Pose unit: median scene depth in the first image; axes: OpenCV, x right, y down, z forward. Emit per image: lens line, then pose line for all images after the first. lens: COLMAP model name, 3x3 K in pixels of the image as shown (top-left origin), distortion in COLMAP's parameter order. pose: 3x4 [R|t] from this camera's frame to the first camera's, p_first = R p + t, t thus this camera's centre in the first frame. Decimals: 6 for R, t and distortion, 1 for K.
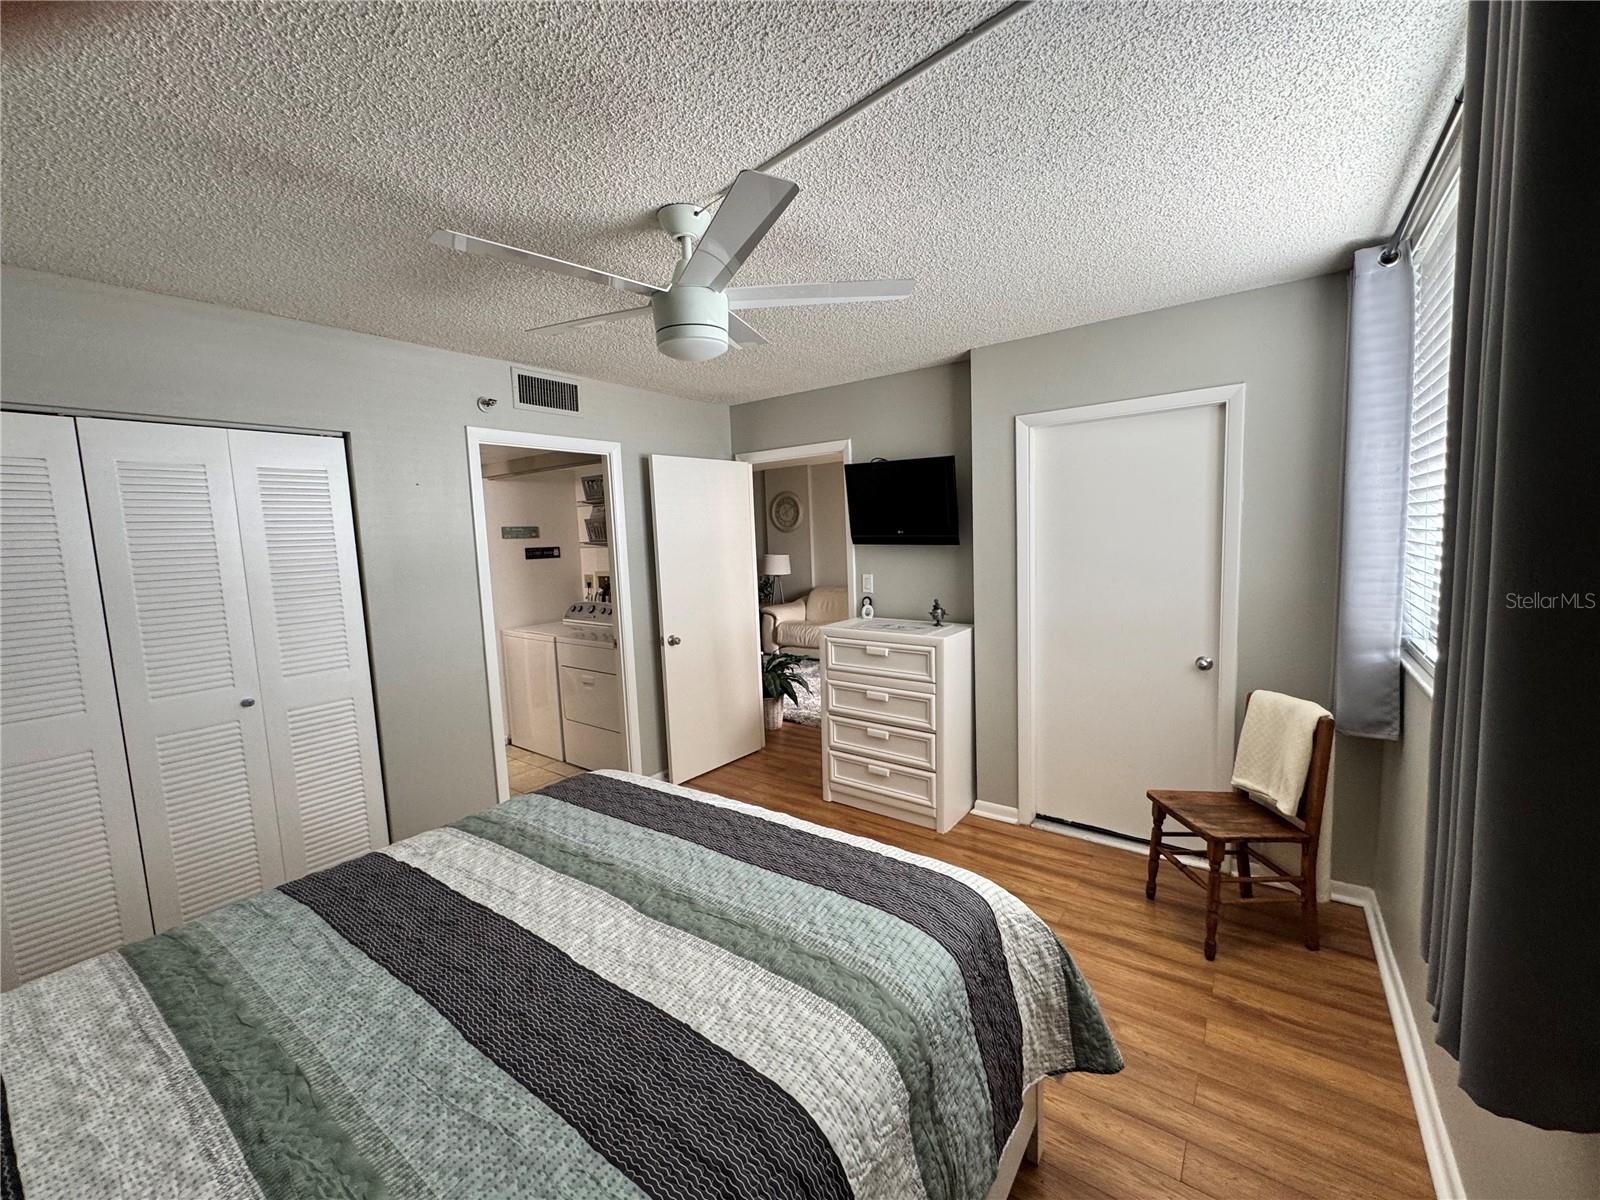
lens RADIAL K [[639.9, 0, 799.1], [0, 639.9, 602.6], [0, 0, 1]] dist [-0.003419, -0.000350]
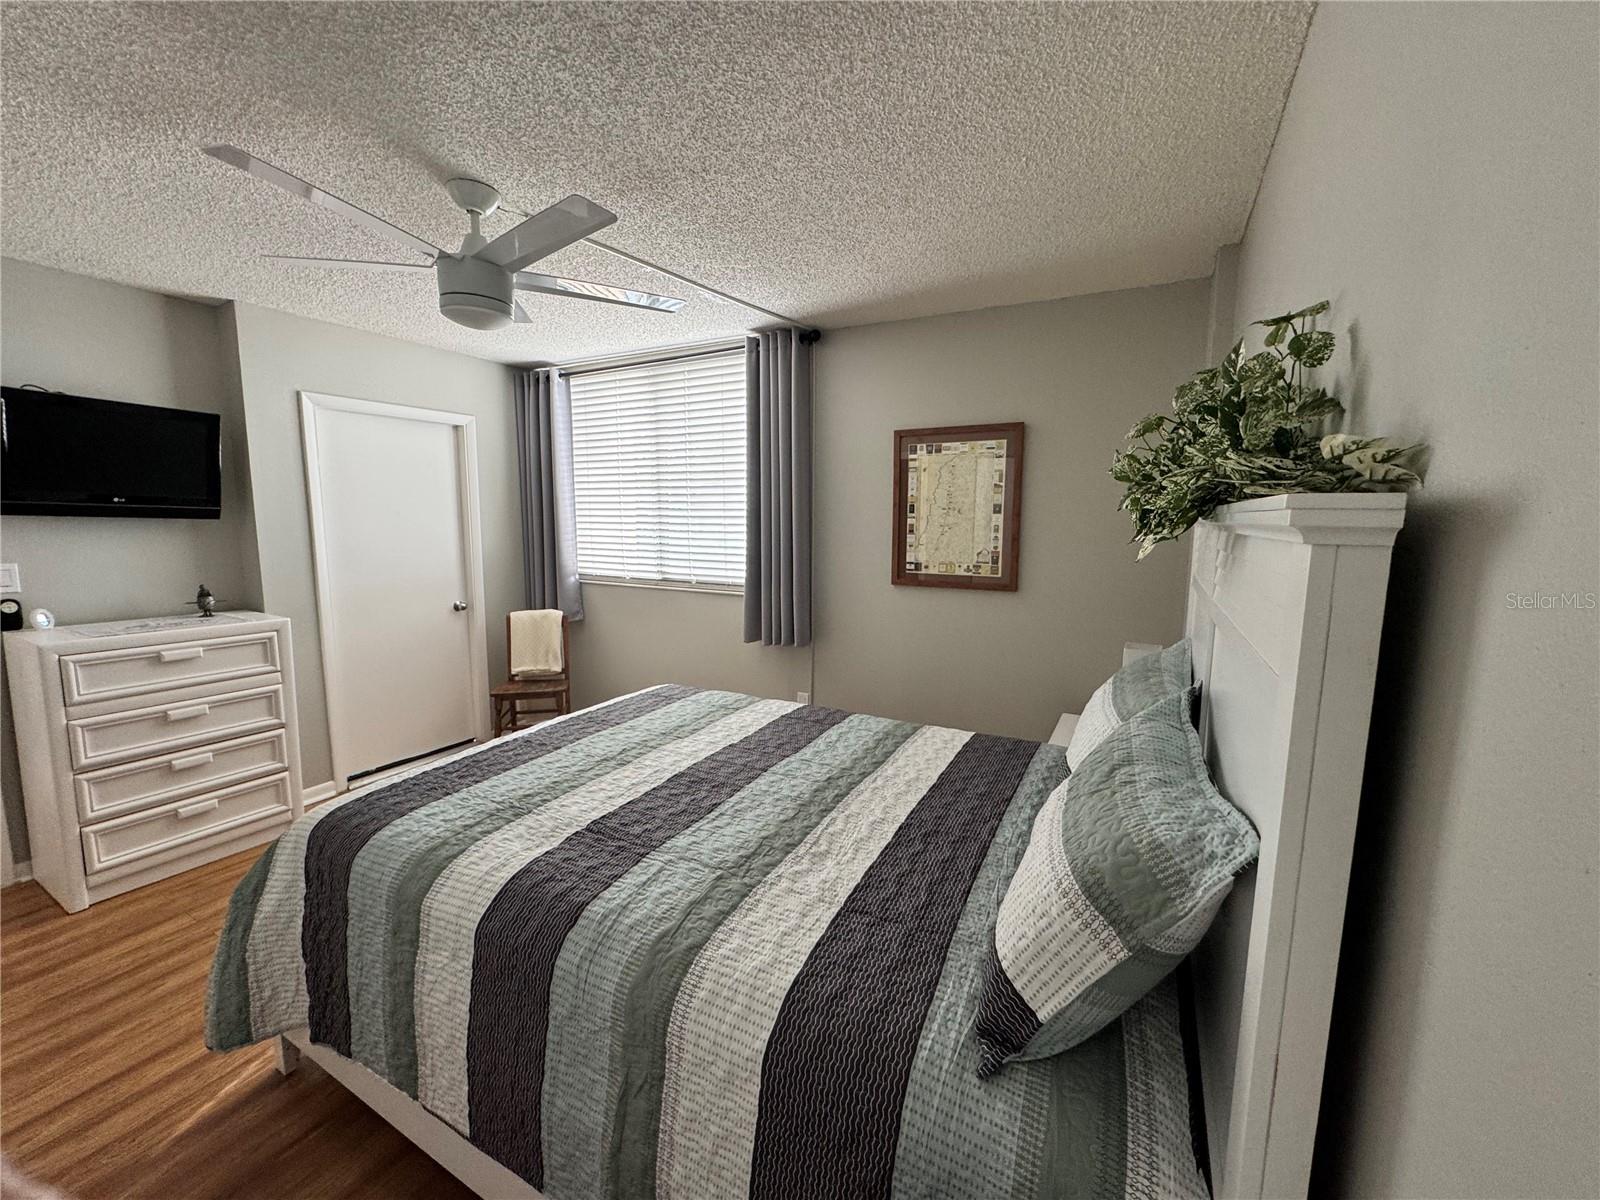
lens RADIAL K [[639.9, 0, 800.4], [0, 639.9, 591.7], [0, 0, 1]] dist [-0.003419, -0.000350]
pose [[-0.137215, -0.083933, 0.986979, -0.734238], [0.098410, 0.990319, 0.097899, -0.000878], [-0.985641, 0.110562, -0.127627, 0.361710]]
